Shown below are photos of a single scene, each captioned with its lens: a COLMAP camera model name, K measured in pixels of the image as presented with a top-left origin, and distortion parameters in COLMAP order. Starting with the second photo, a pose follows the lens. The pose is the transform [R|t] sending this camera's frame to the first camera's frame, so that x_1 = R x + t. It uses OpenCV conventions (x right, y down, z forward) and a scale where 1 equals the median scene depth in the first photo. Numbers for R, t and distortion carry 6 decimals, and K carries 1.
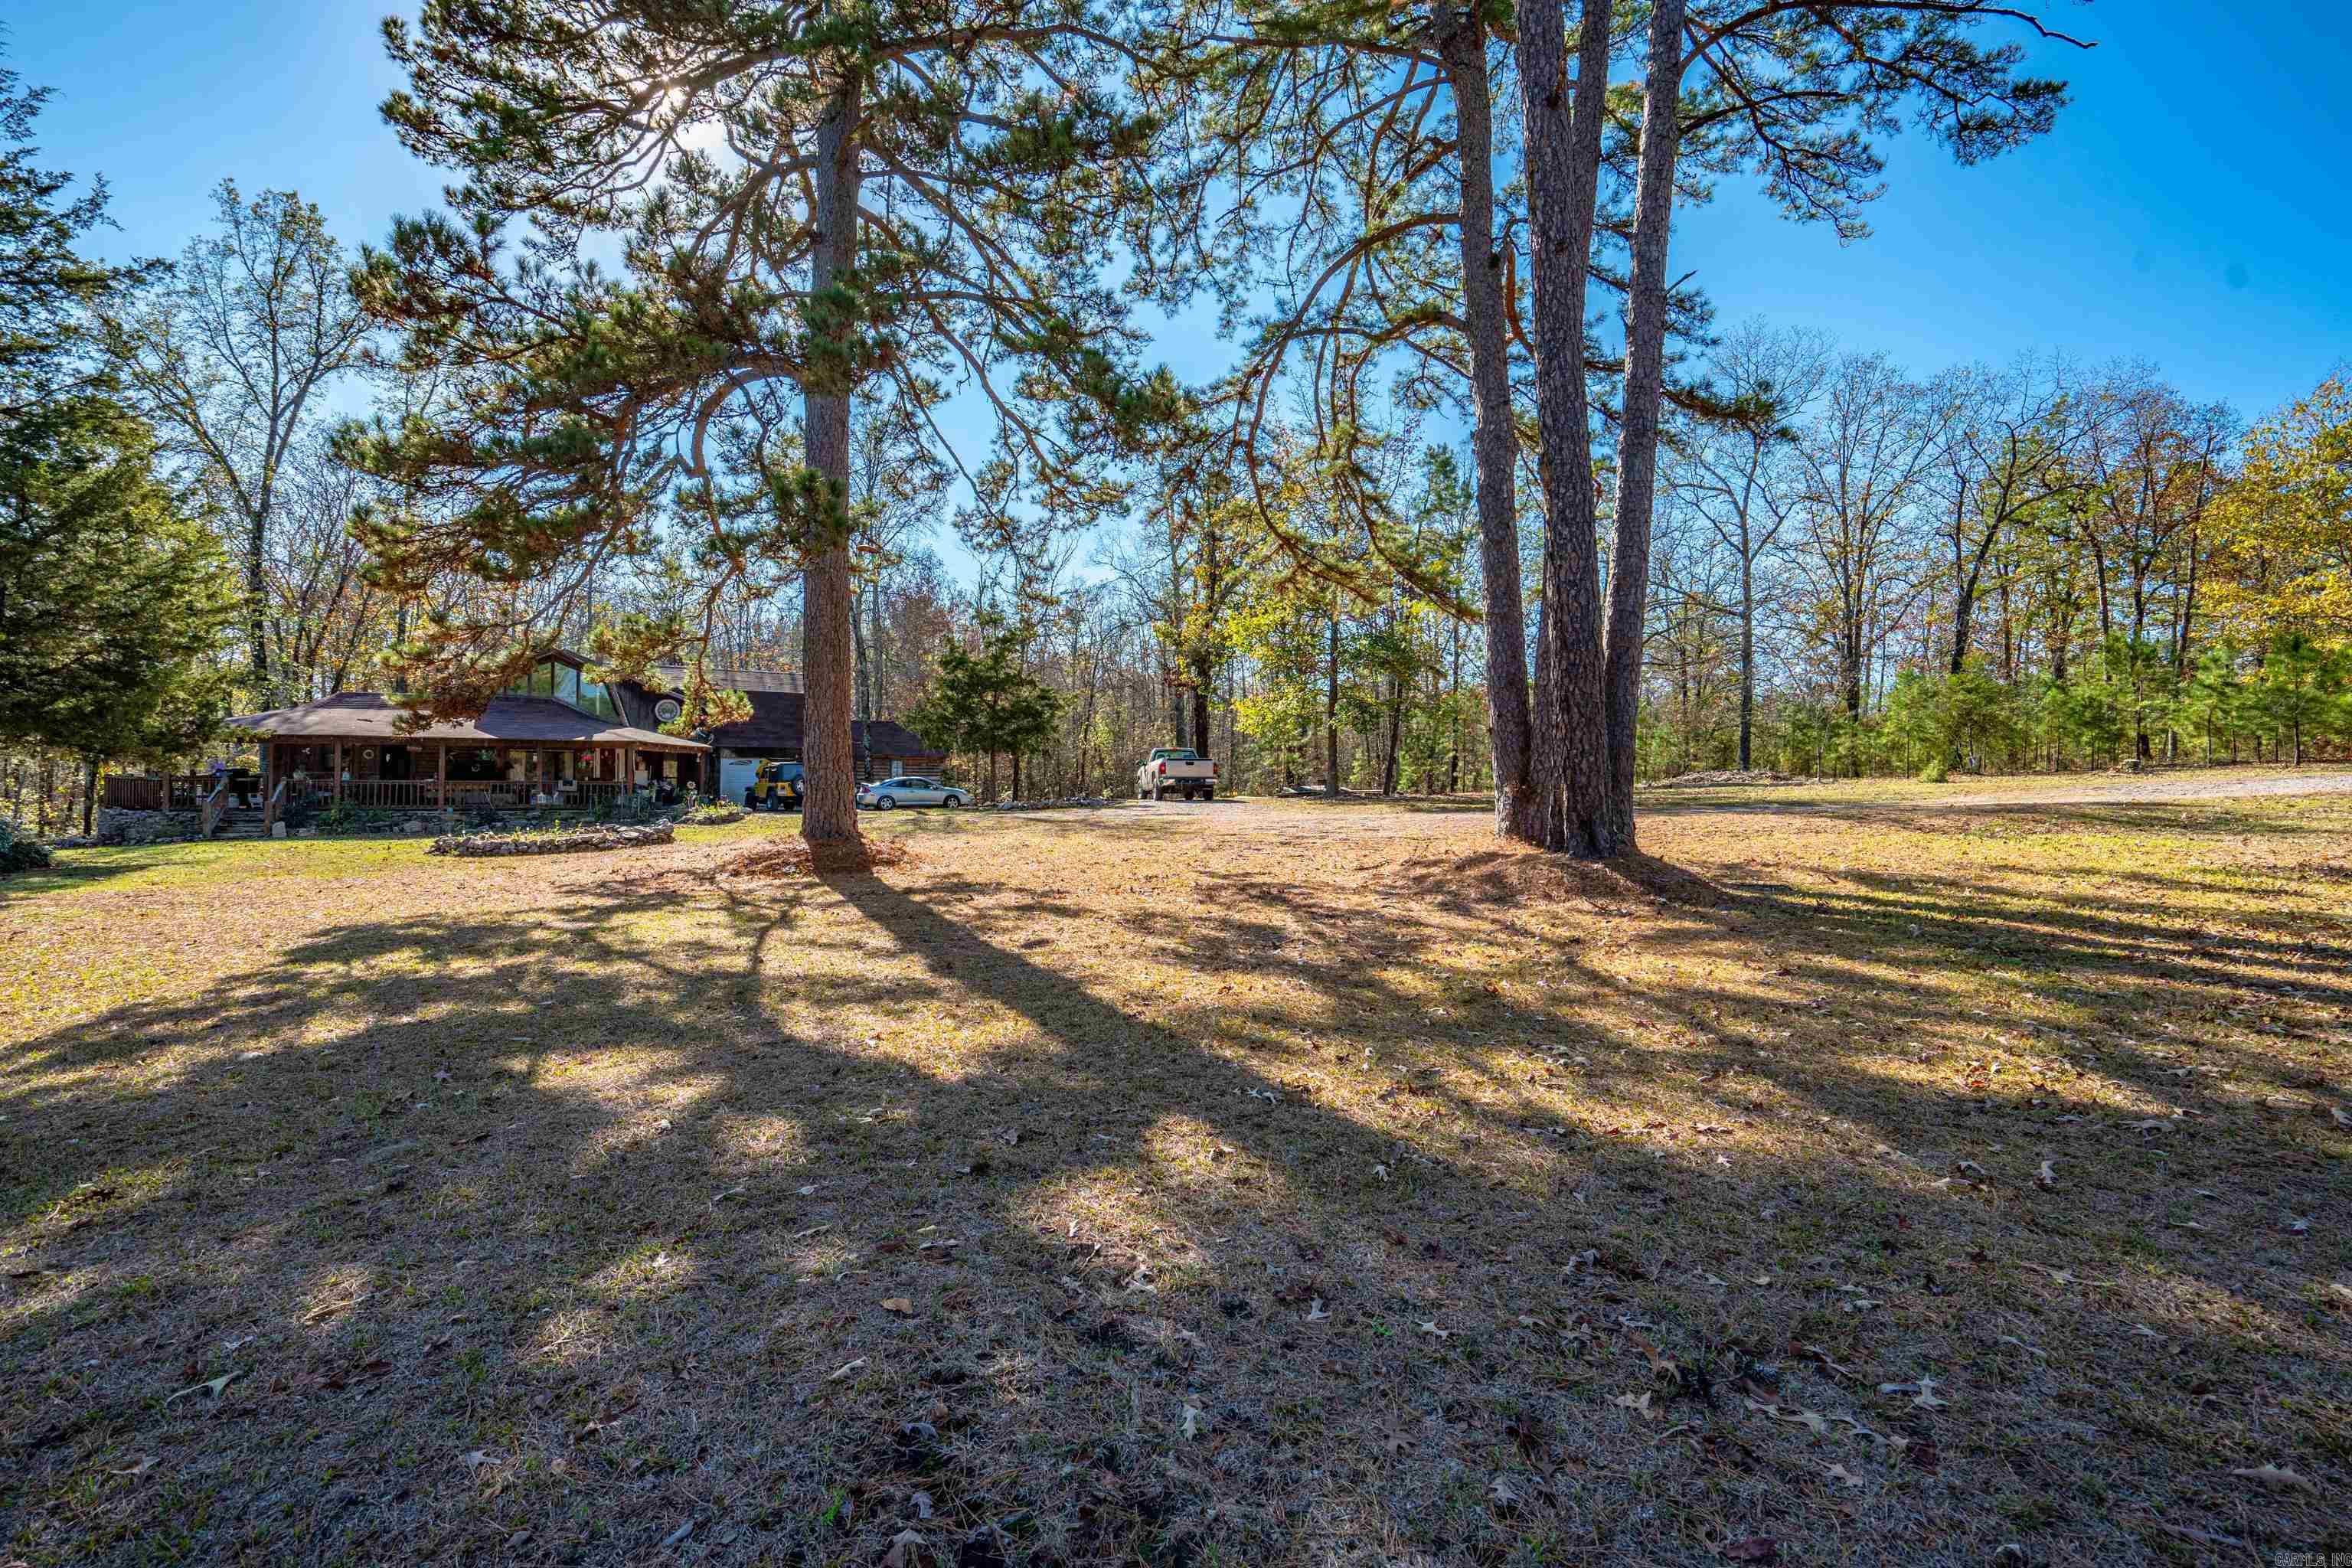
lens RADIAL K [[1055.4, 0, 1179.7], [0, 1055.4, 780.2], [0, 0, 1]] dist [-0.000277, -0.000022]
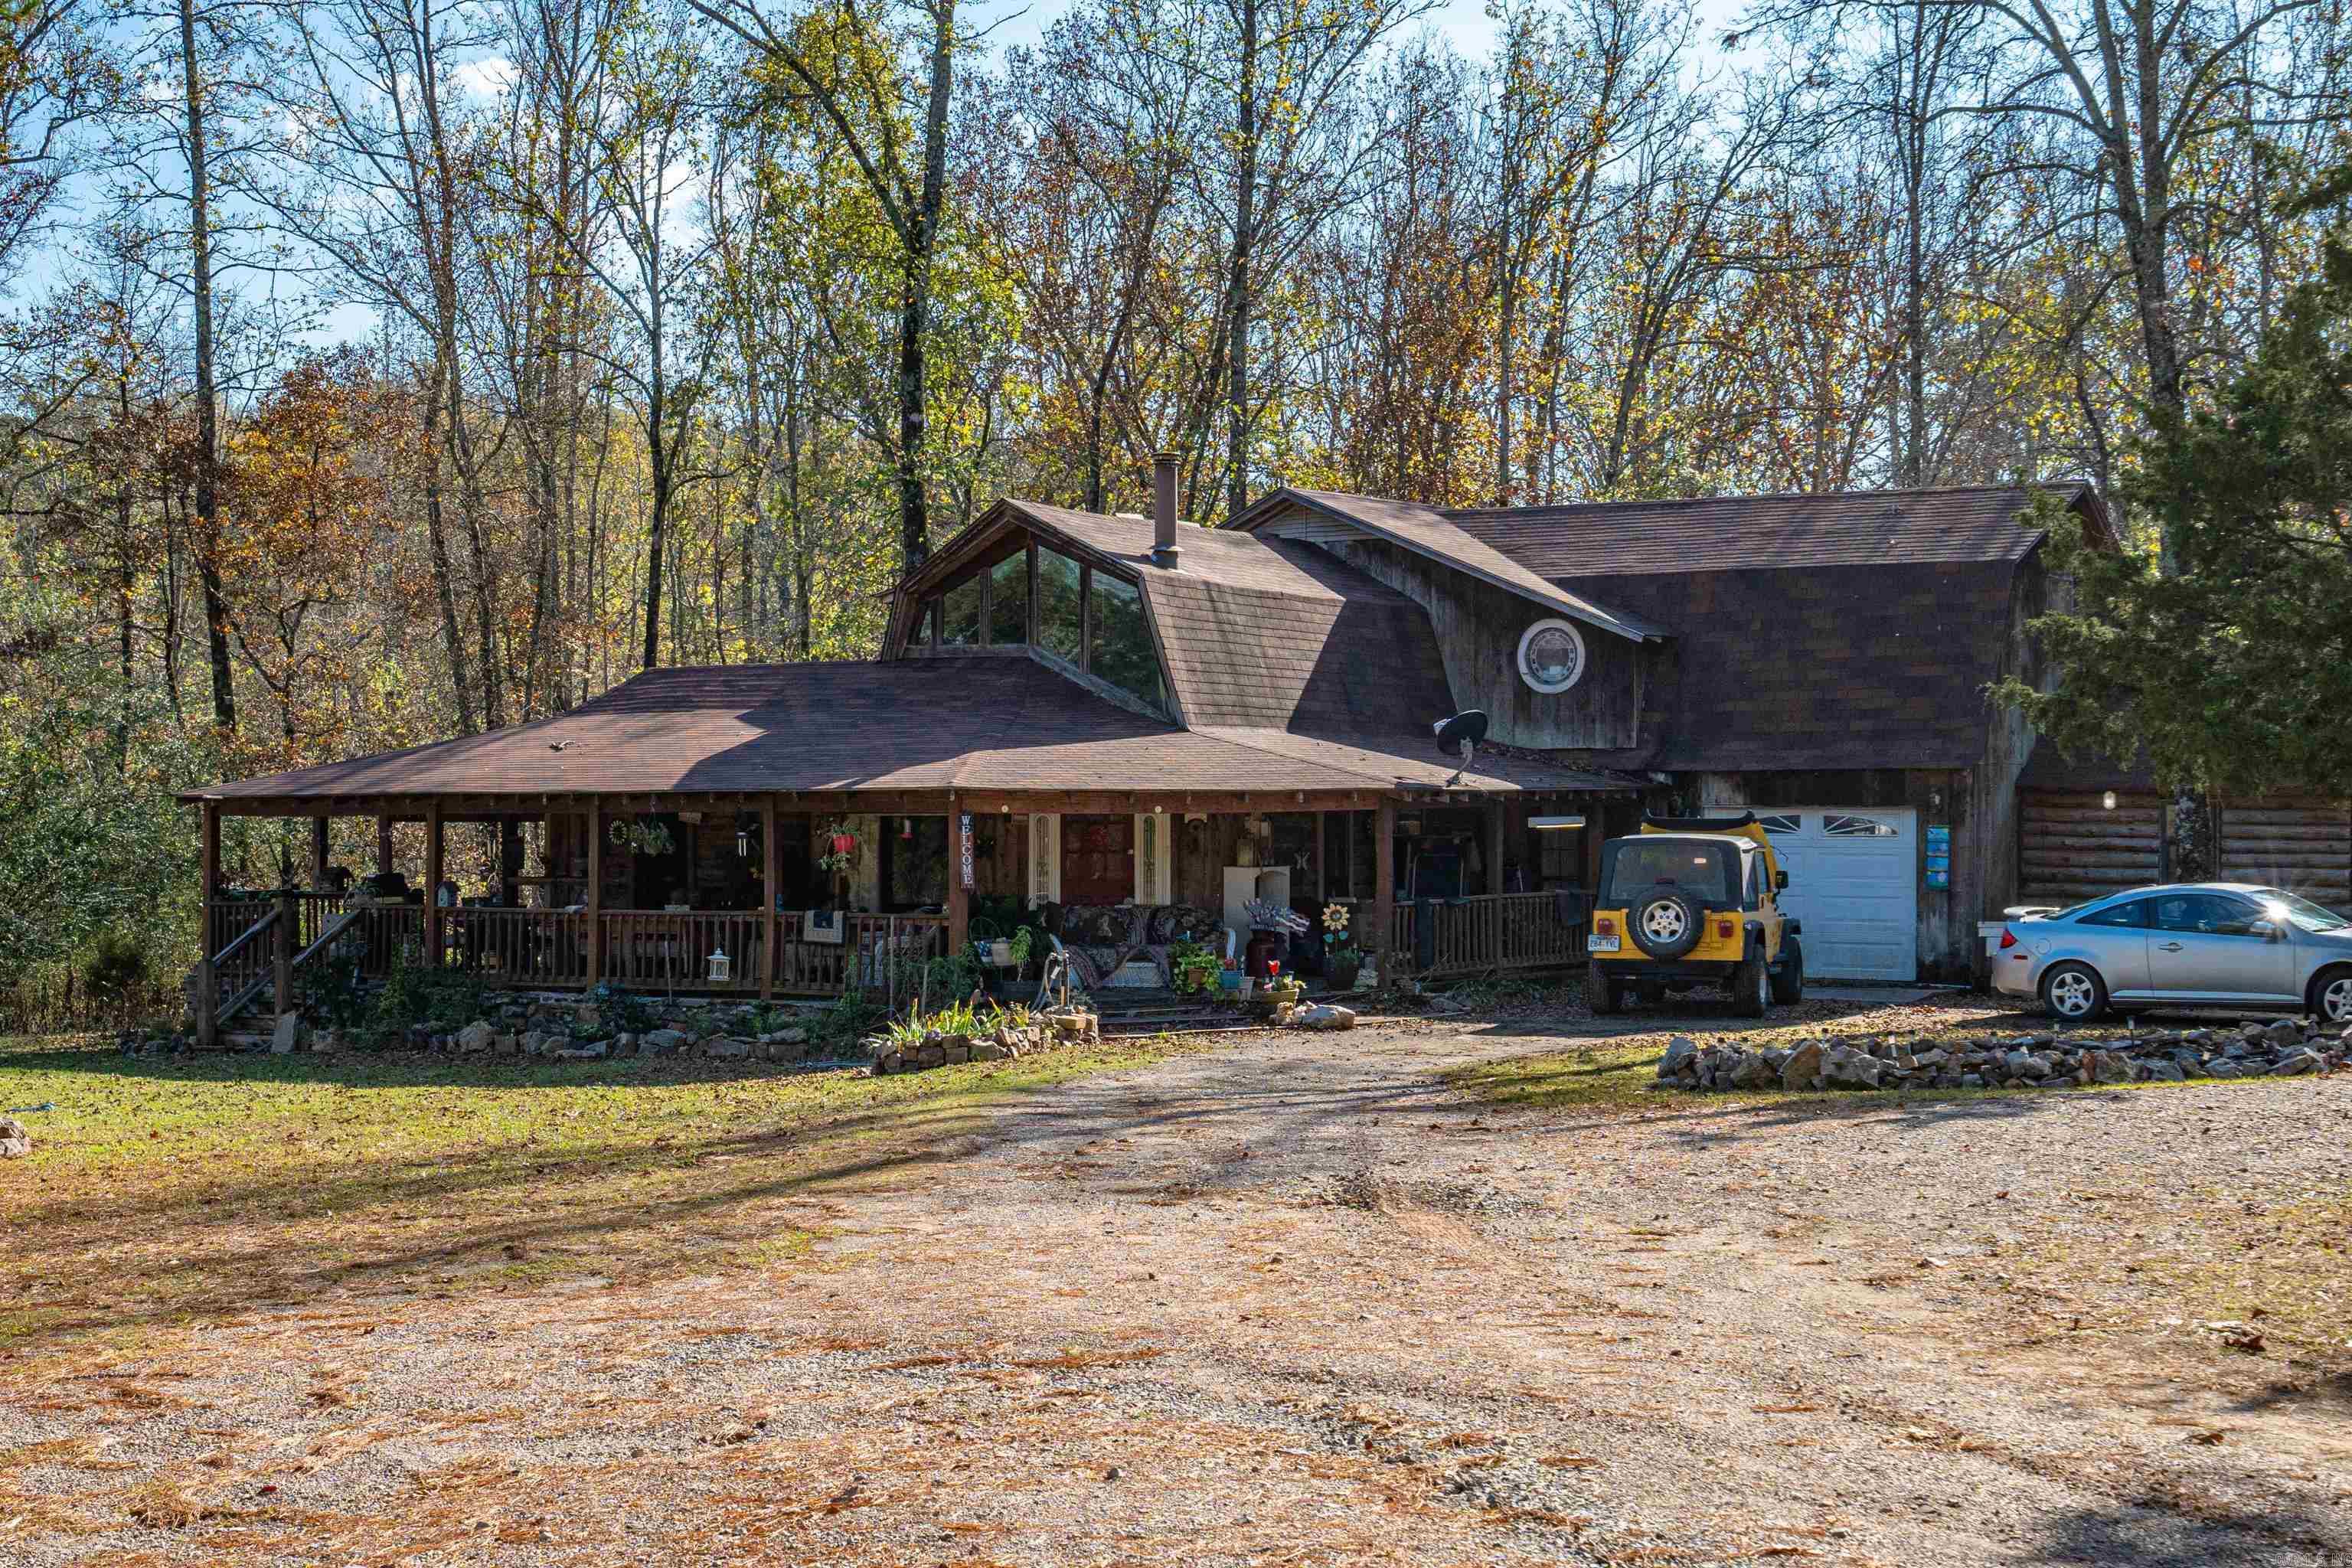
lens RADIAL K [[3406.9, 0, 1167.0], [0, 3406.9, 778.1], [0, 0, 1]] dist [0.058133, 0.000000]
pose [[0.503356, -0.015982, -0.863932, 0.362395], [0.012226, 0.999861, -0.011374, -0.025597], [0.863993, -0.004838, 0.503481, 0.498263]]
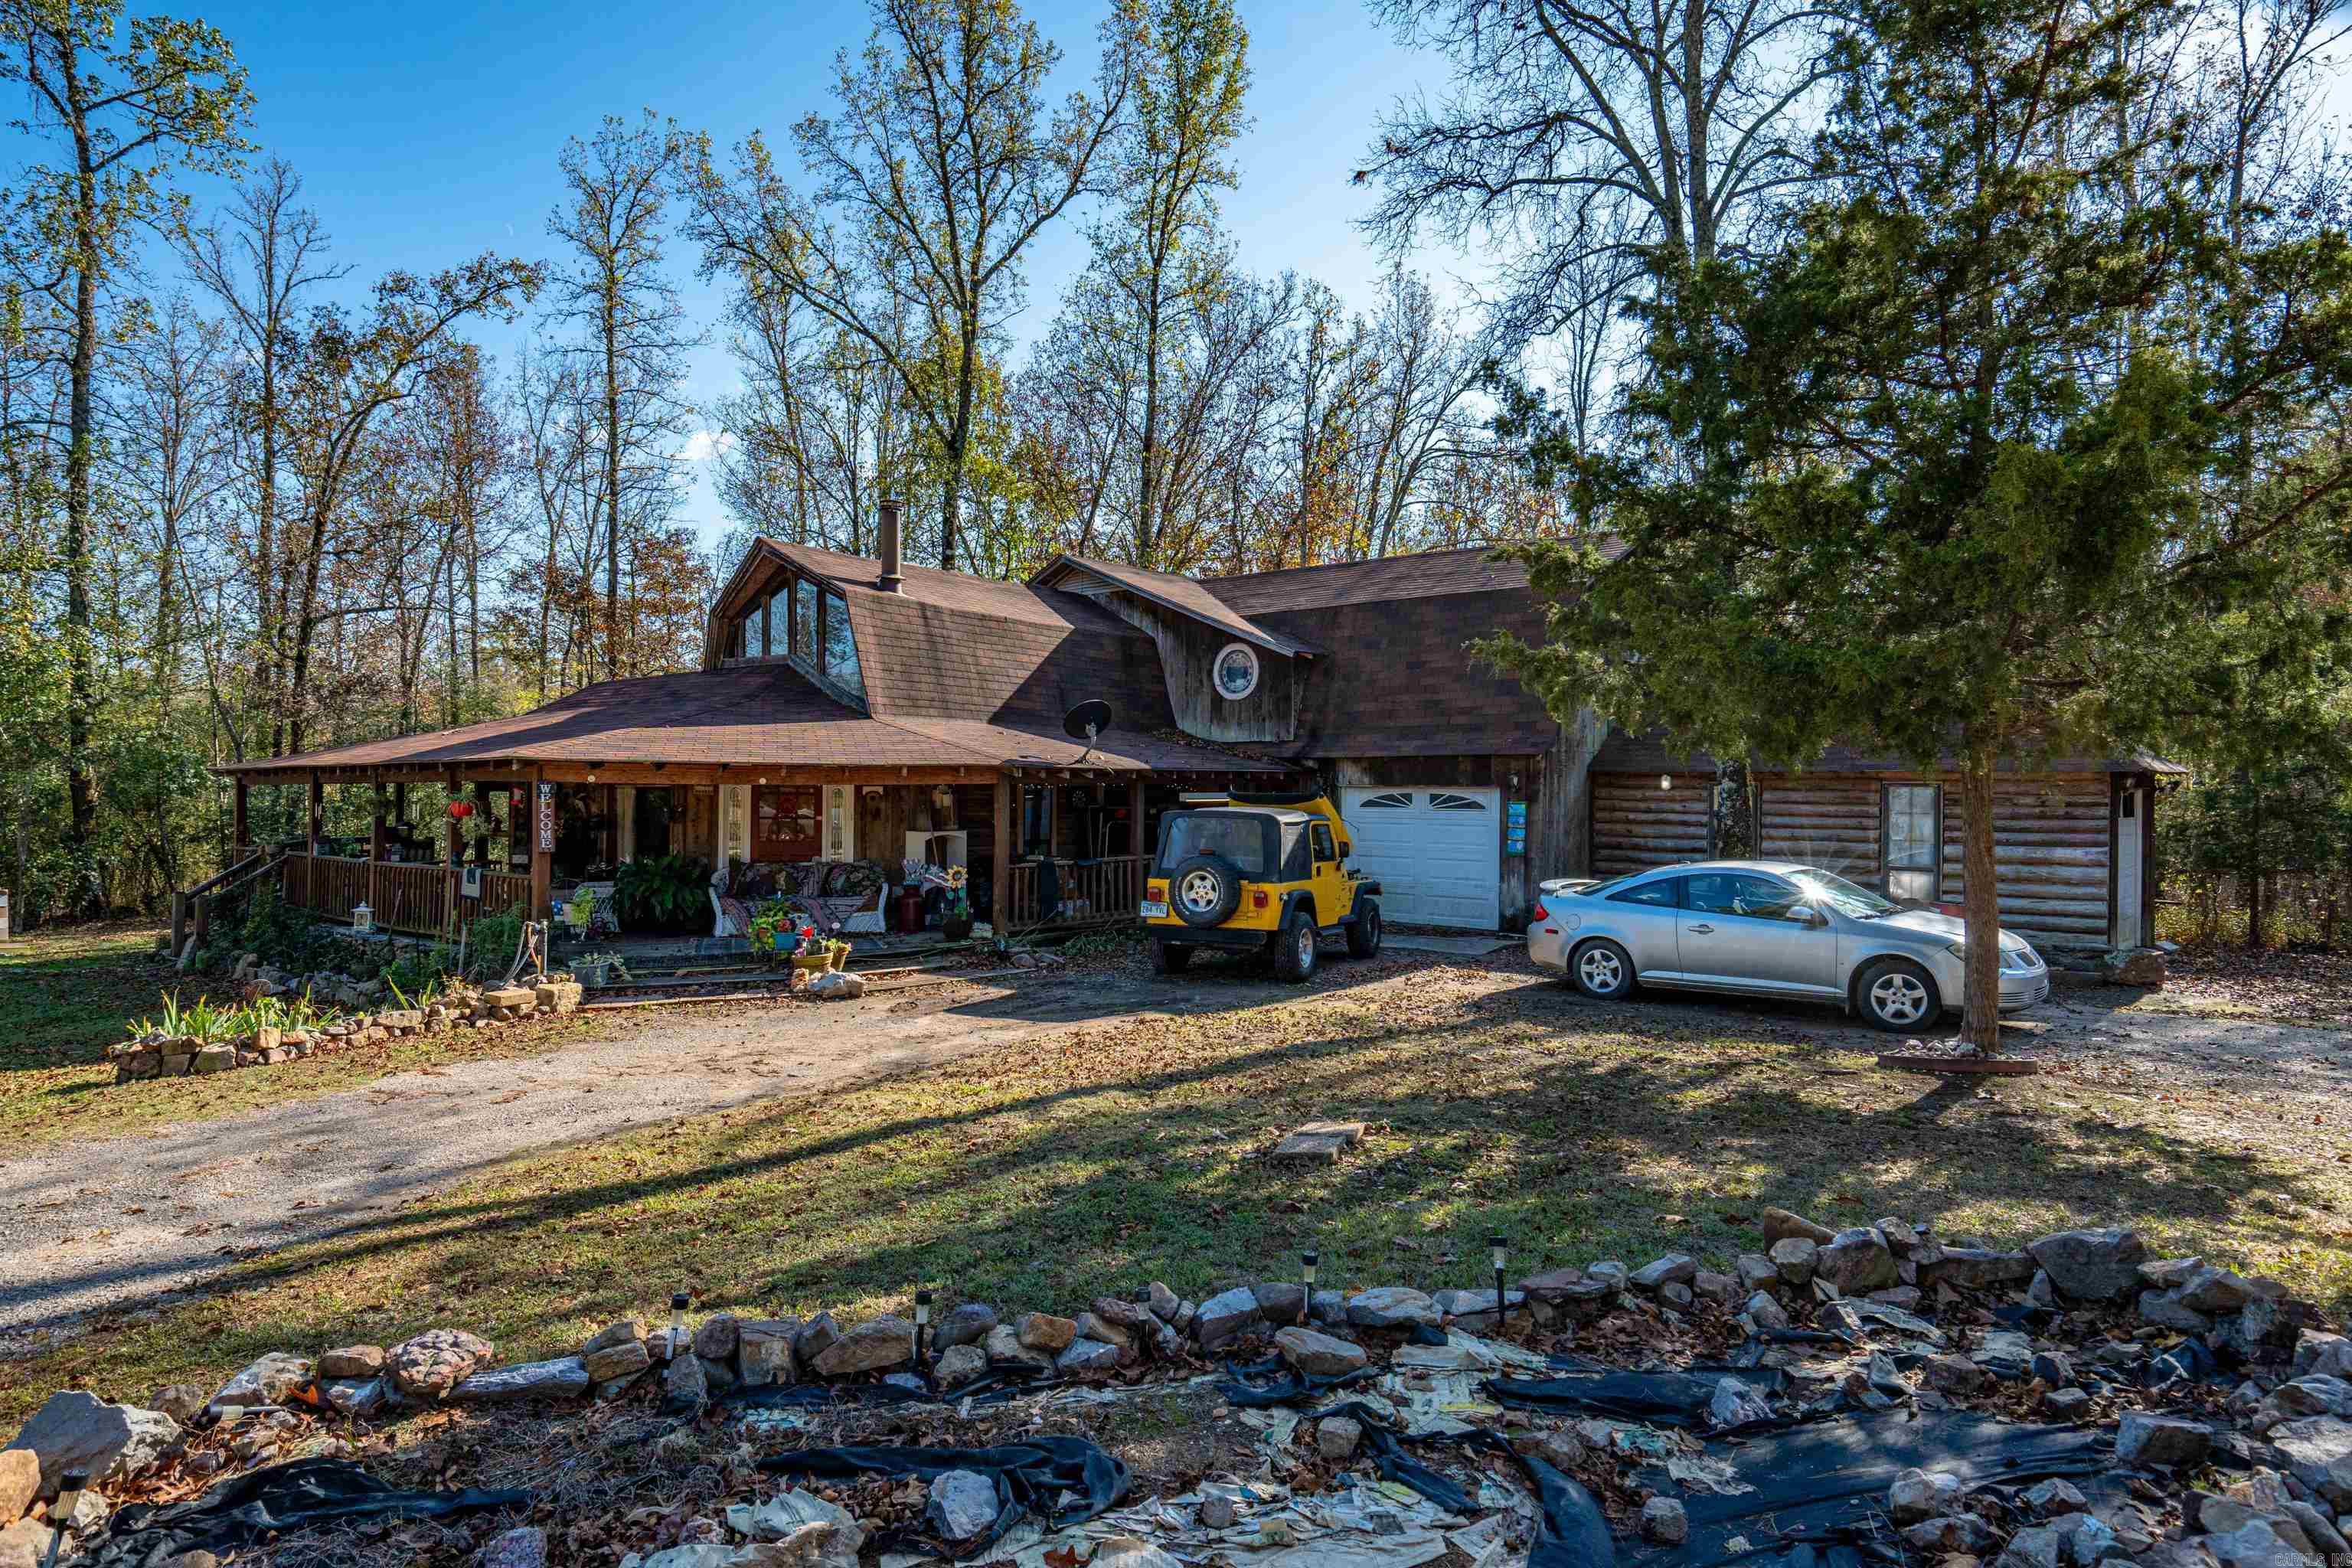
lens RADIAL K [[1337.8, 0, 1179.4], [0, 1337.8, 783.6], [0, 0, 1]] dist [0.004174, 0.000550]
pose [[0.397279, -0.013042, -0.917605, -0.037858], [0.004438, 0.999915, -0.012290, -0.021173], [0.917687, 0.000810, 0.397303, 0.938489]]
